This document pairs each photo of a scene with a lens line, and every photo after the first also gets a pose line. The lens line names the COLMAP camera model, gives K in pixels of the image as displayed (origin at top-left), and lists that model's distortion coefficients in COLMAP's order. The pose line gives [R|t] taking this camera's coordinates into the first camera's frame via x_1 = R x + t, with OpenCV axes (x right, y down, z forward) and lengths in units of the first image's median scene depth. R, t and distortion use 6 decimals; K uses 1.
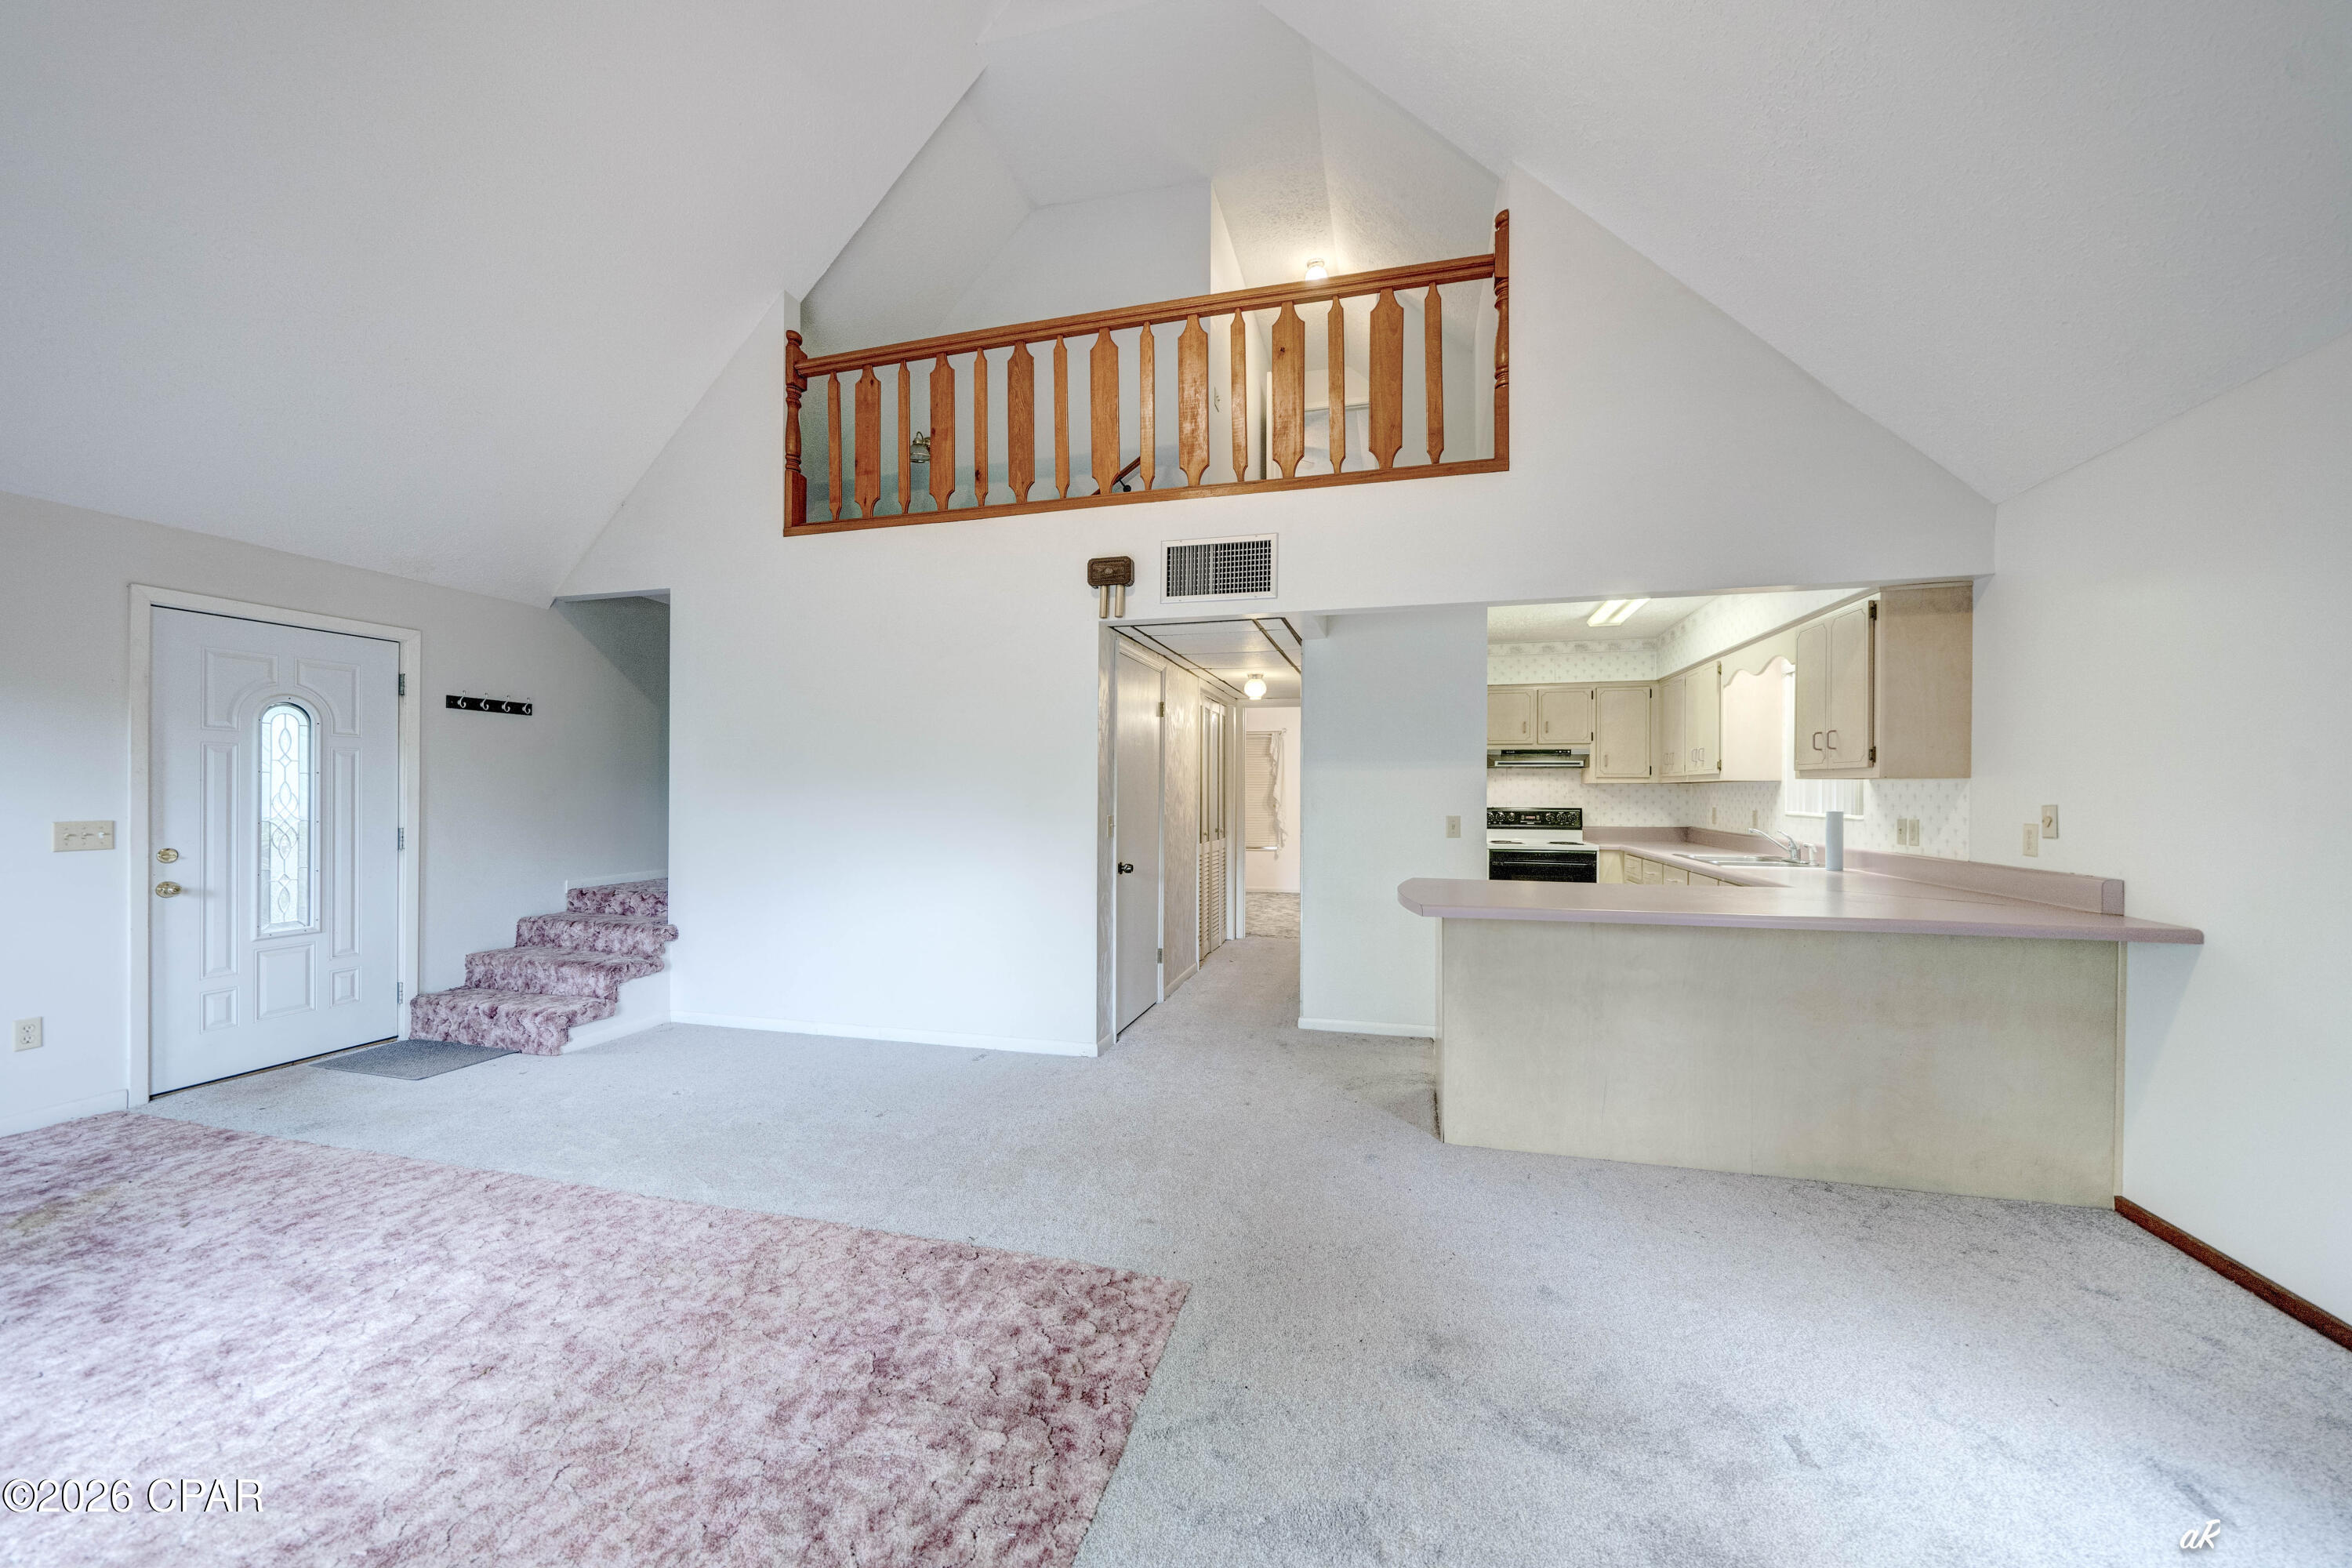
lens RADIAL K [[824.7, 0, 1177.7], [0, 824.7, 785.9], [0, 0, 1]] dist [0.001713, 0.000013]
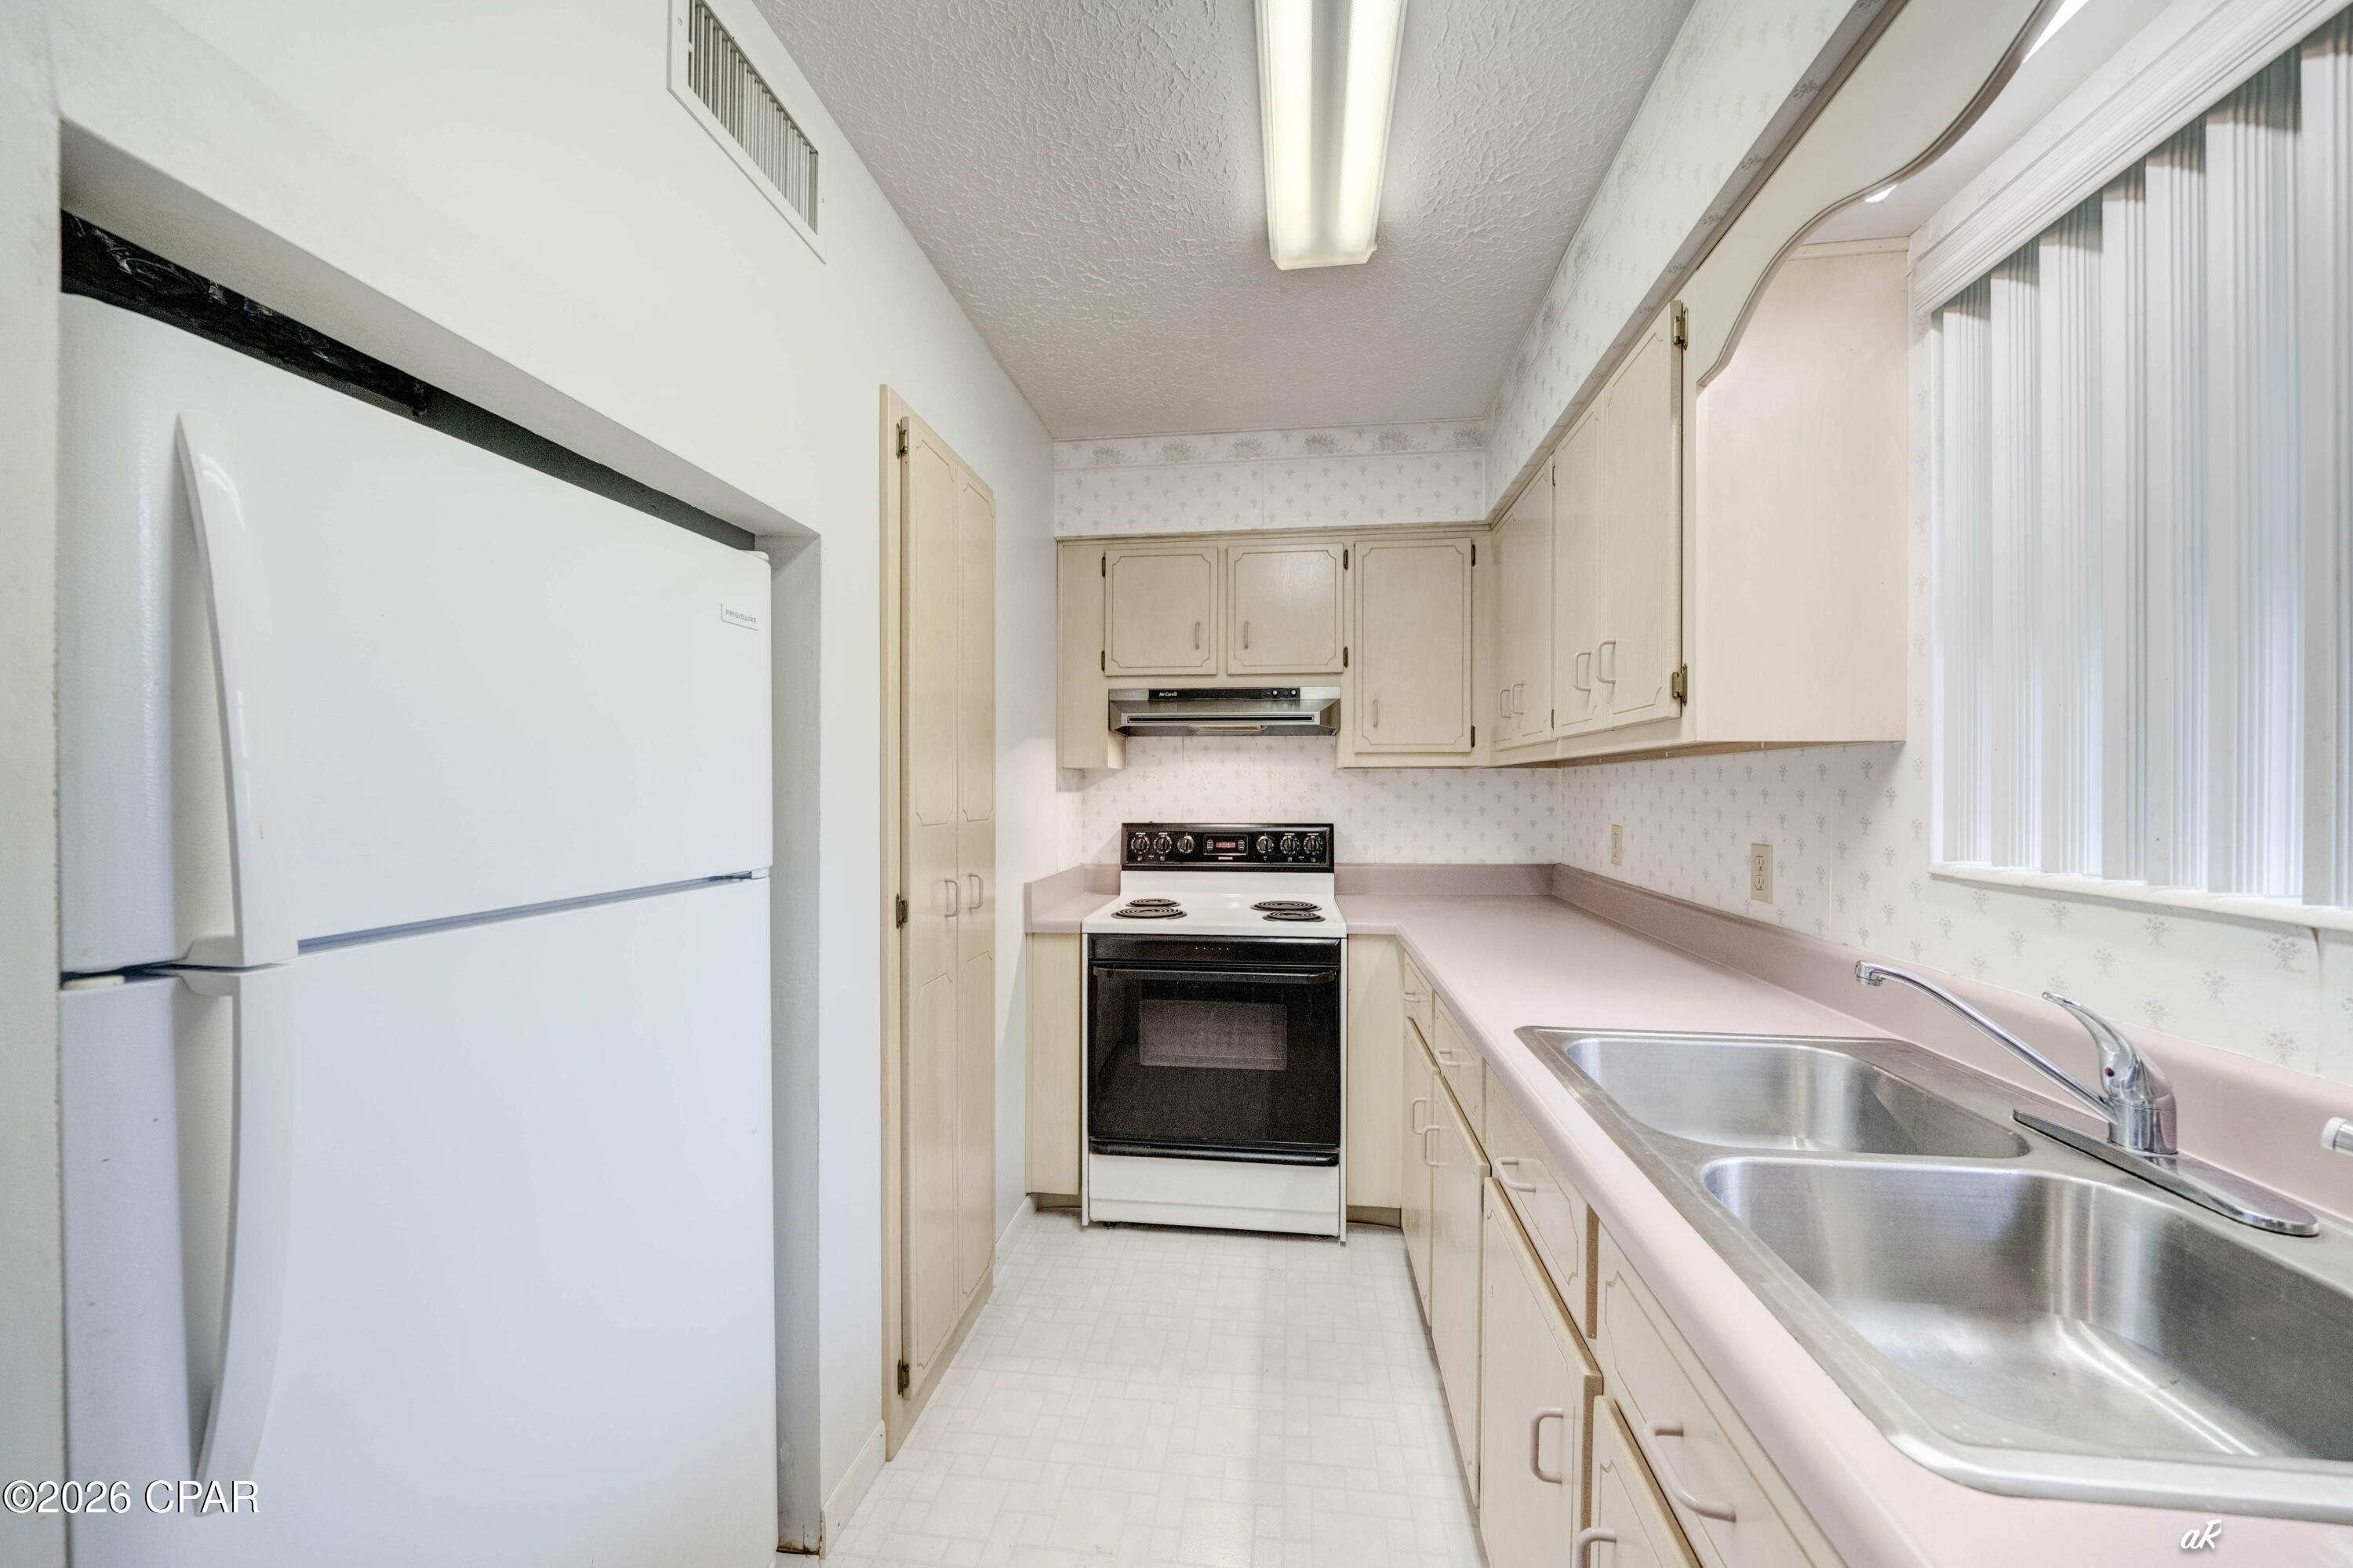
lens RADIAL K [[825.1, 0, 1182.6], [0, 825.1, 789.8], [0, 0, 1]] dist [0.001713, 0.000013]
pose [[0.989018, -0.004871, 0.147718, 0.453351], [0.003996, 0.999973, 0.006225, 0.007320], [-0.147744, -0.005567, 0.989010, 0.753153]]
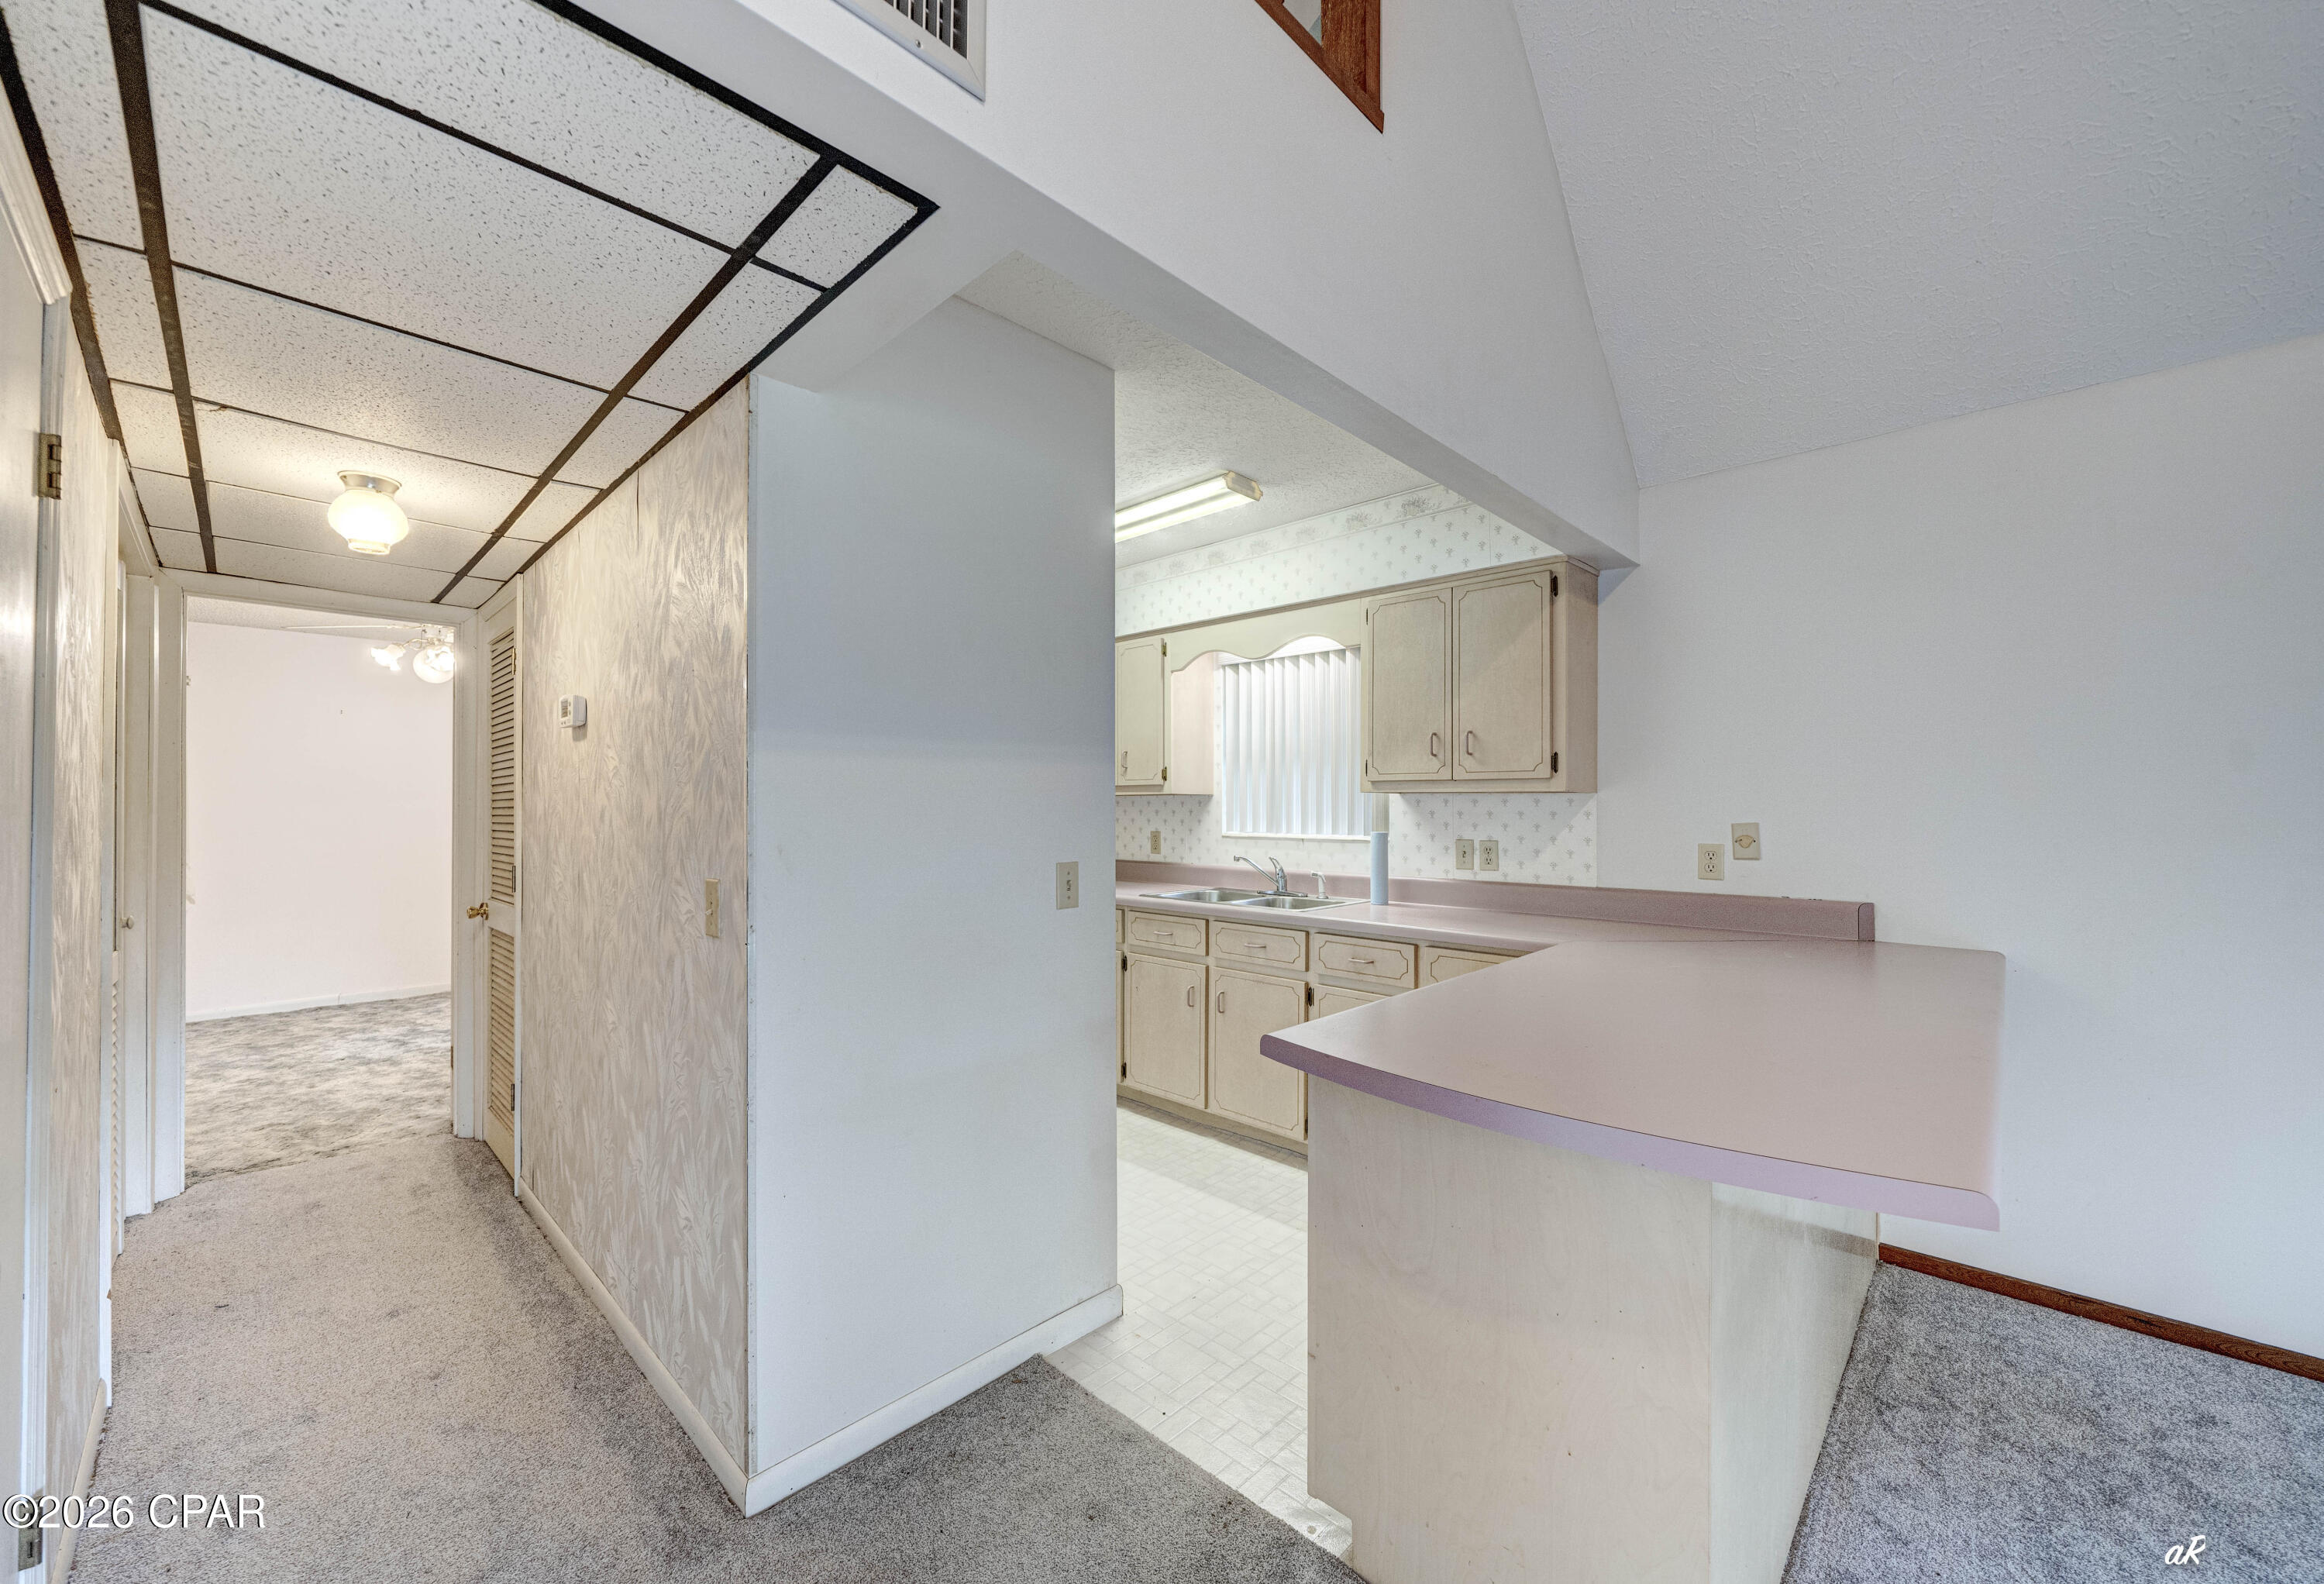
lens RADIAL K [[893.3, 0, 1148.1], [0, 893.3, 802.5], [0, 0, 1]] dist [-0.002199, -0.000120]
pose [[0.510324, 0.001558, 0.859981, -0.070576], [-0.005429, 0.999984, 0.001410, 0.001291], [-0.859965, -0.005388, 0.510325, 0.582503]]
